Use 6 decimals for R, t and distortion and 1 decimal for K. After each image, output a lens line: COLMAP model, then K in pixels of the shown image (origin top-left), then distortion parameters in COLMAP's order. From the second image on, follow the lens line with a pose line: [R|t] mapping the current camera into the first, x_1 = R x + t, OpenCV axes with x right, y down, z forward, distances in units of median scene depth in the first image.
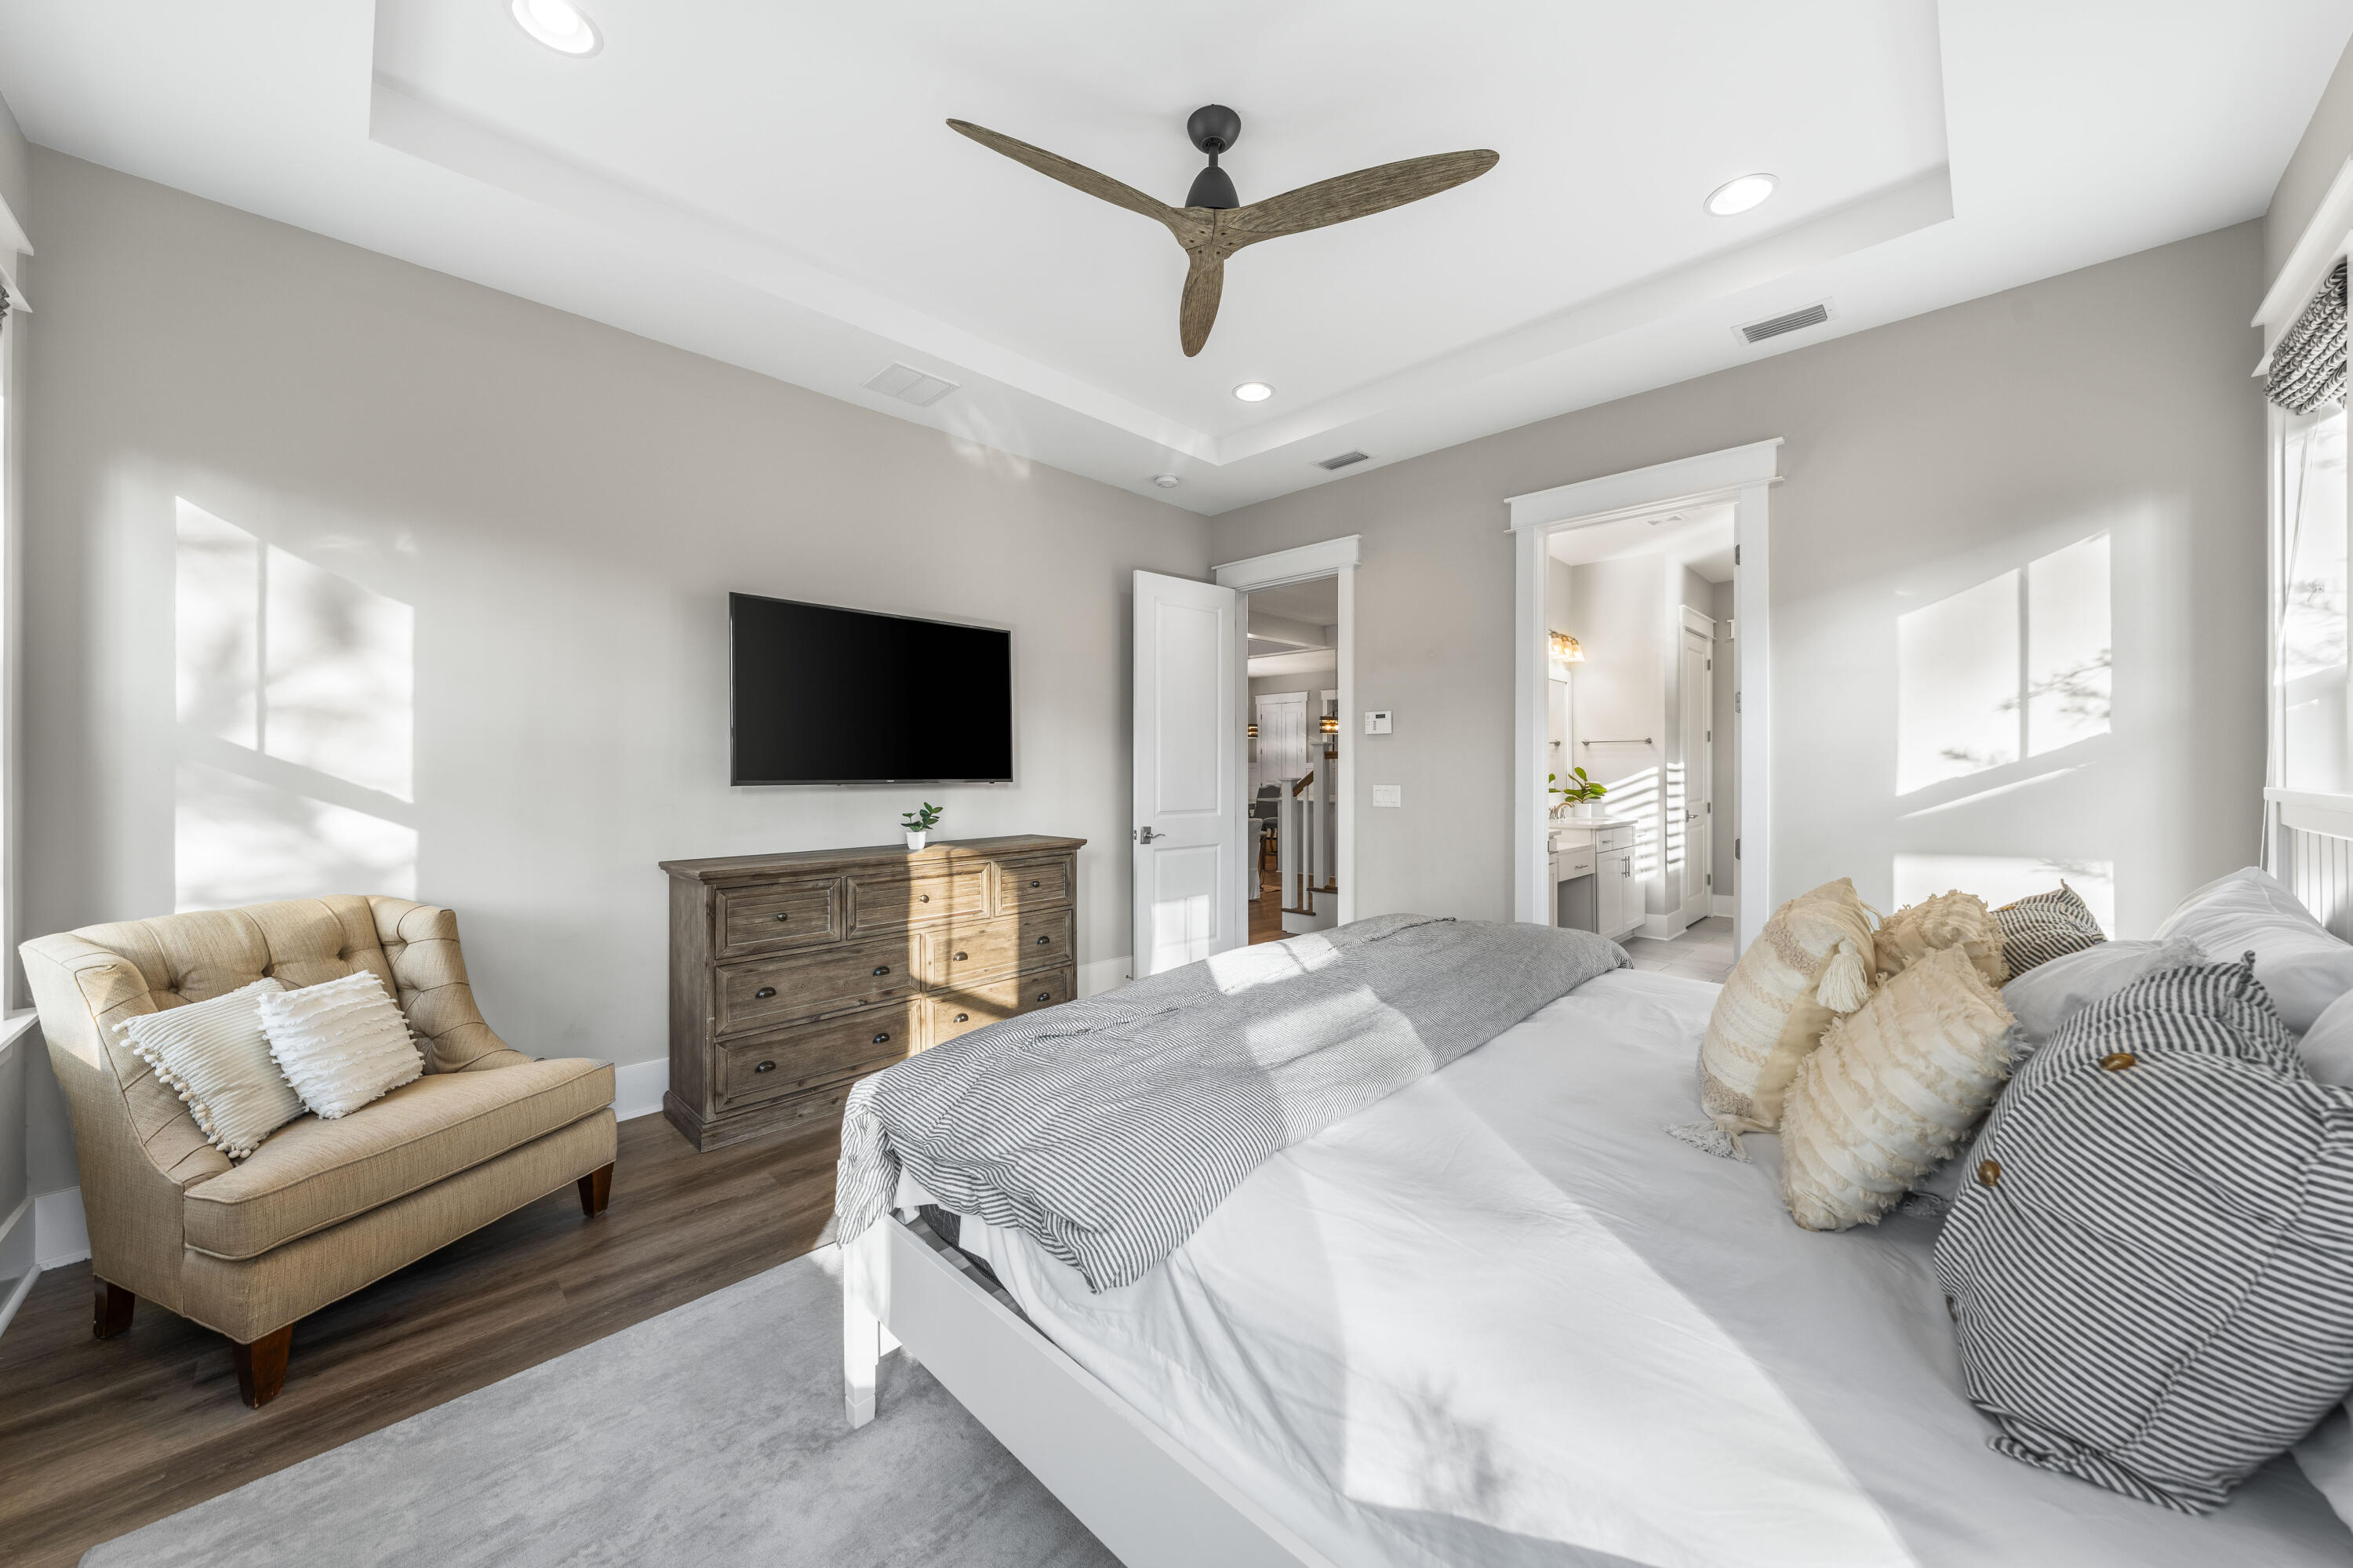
lens RADIAL K [[807.8, 0, 1176.5], [0, 807.8, 784.0], [0, 0, 1]] dist [0.000062, 0.000005]
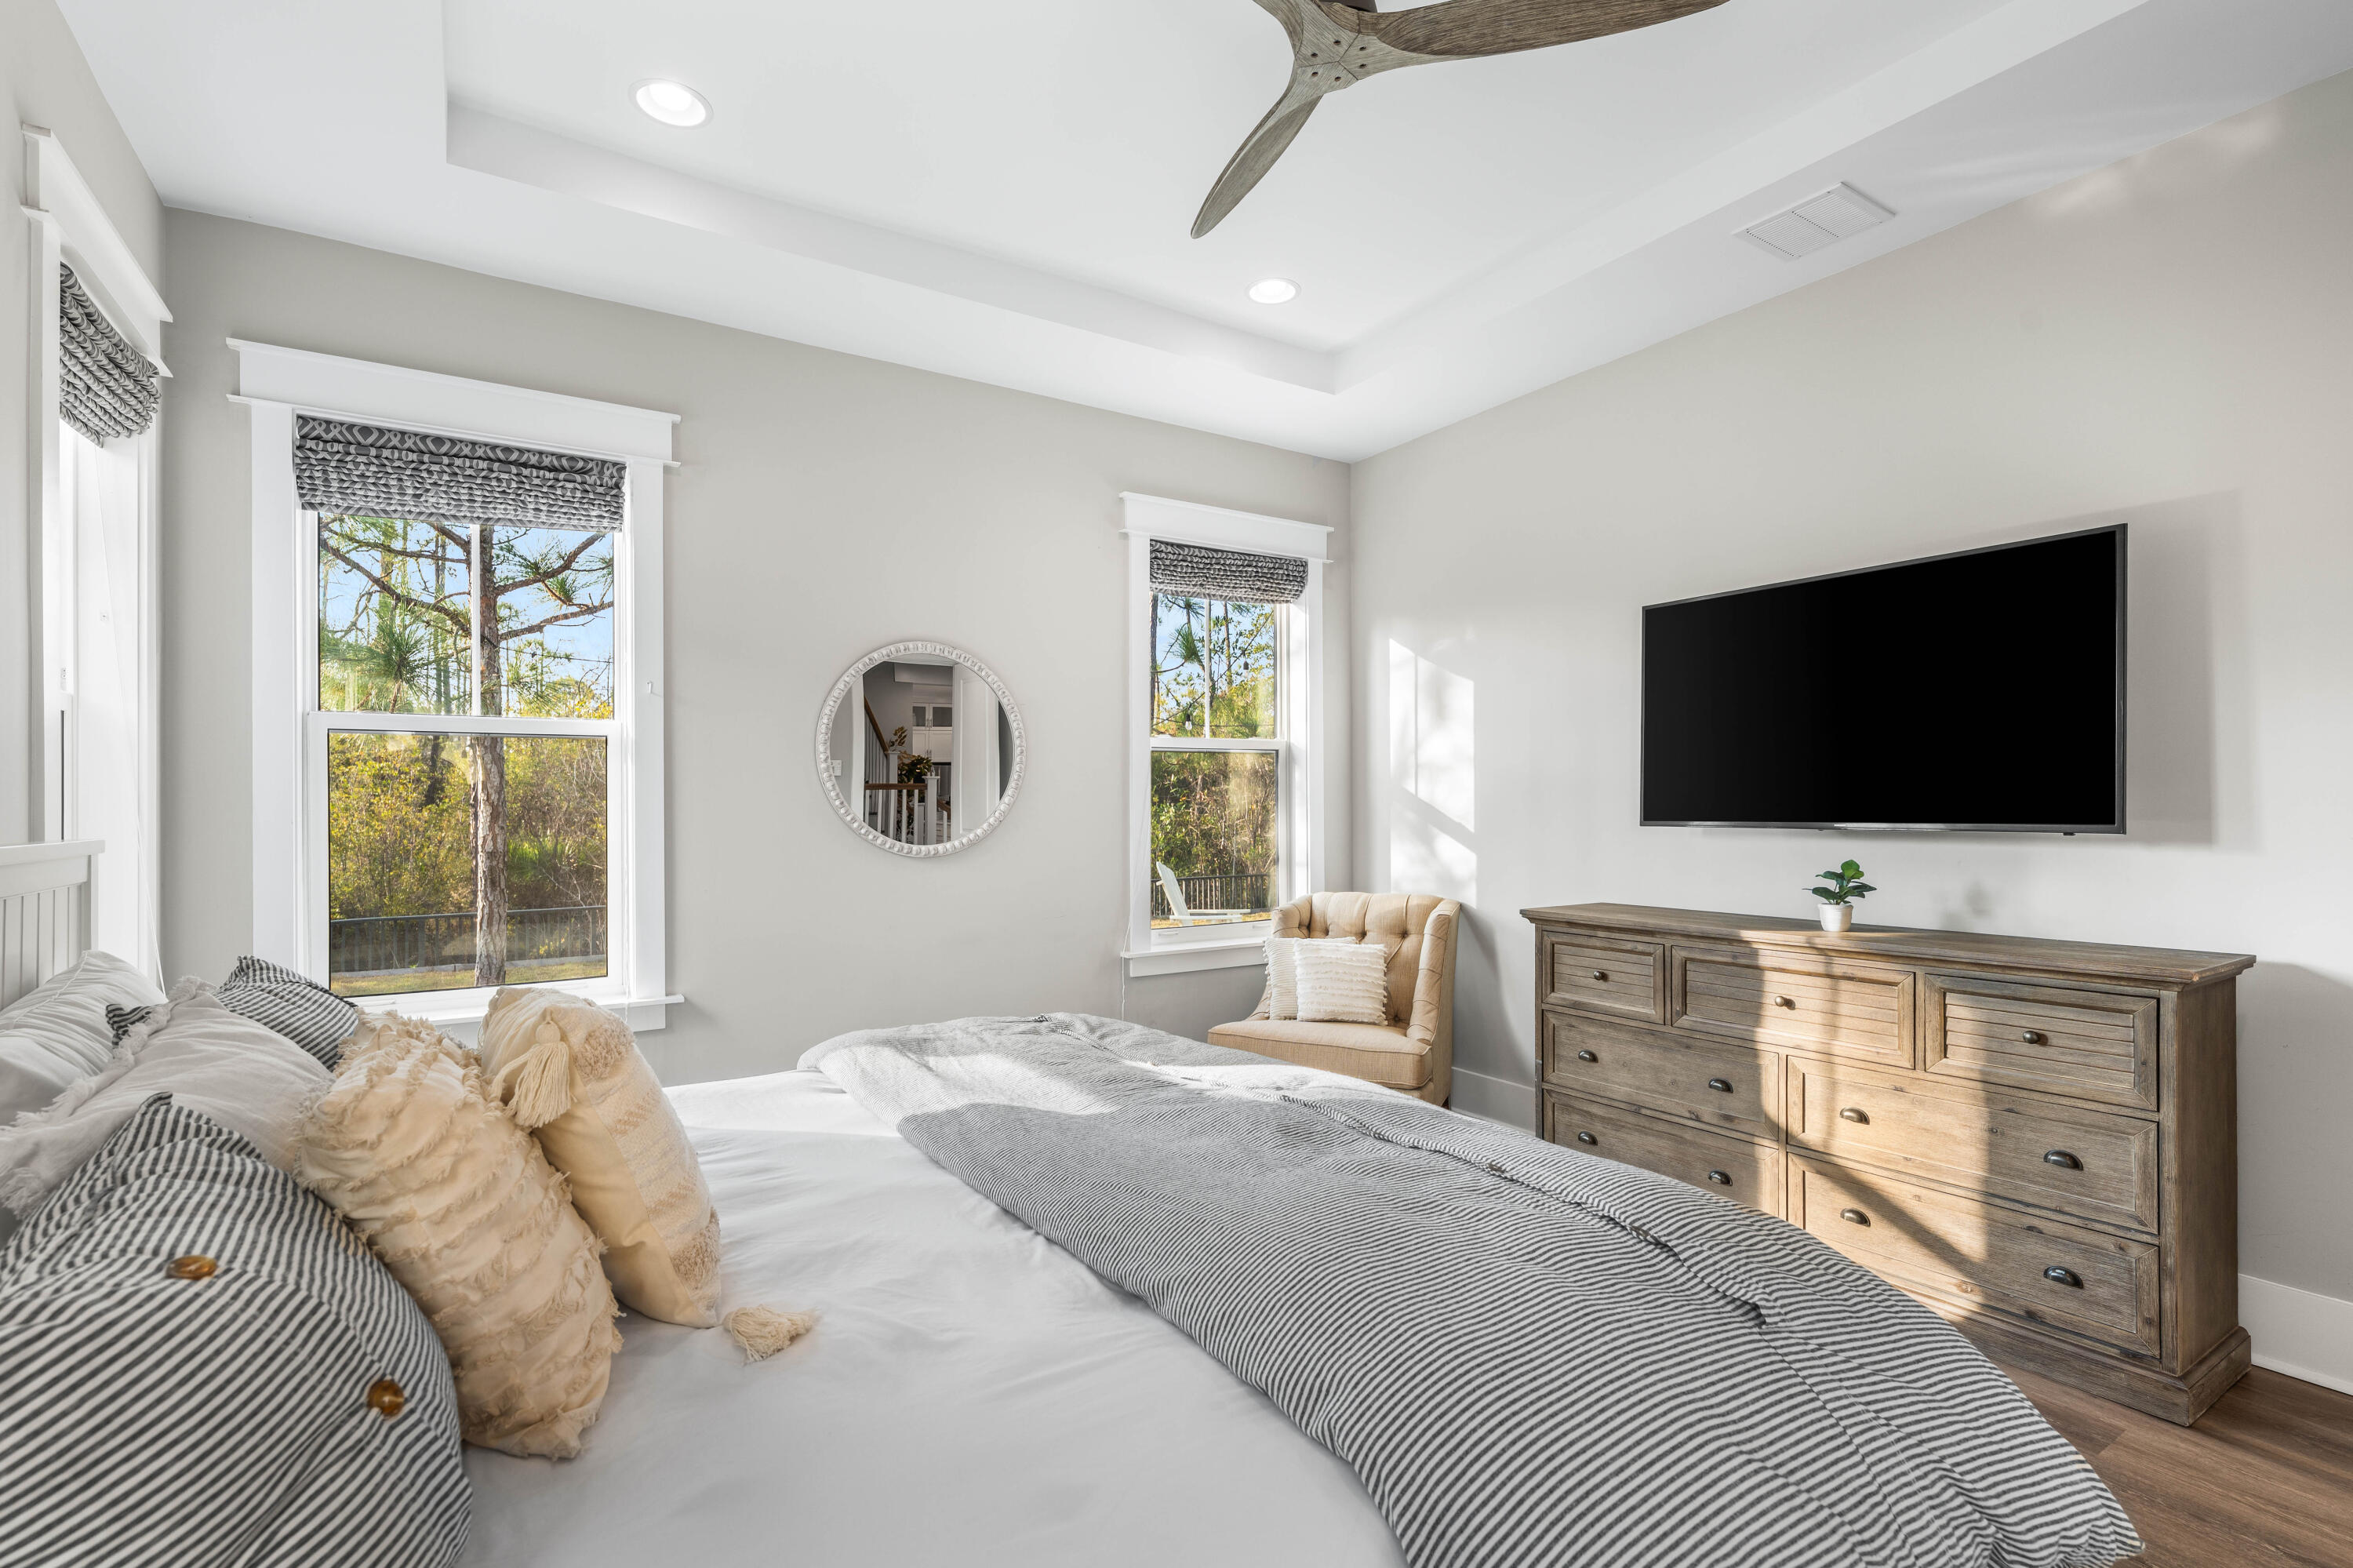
lens RADIAL K [[1108.7, 0, 1176.5], [0, 1108.7, 784.0], [0, 0, 1]] dist [0.002145, 0.000251]
pose [[-0.227272, -0.006213, -0.973812, 0.721537], [0.000085, 0.999980, -0.006400, -0.034189], [0.973831, -0.001538, -0.227266, 0.746285]]
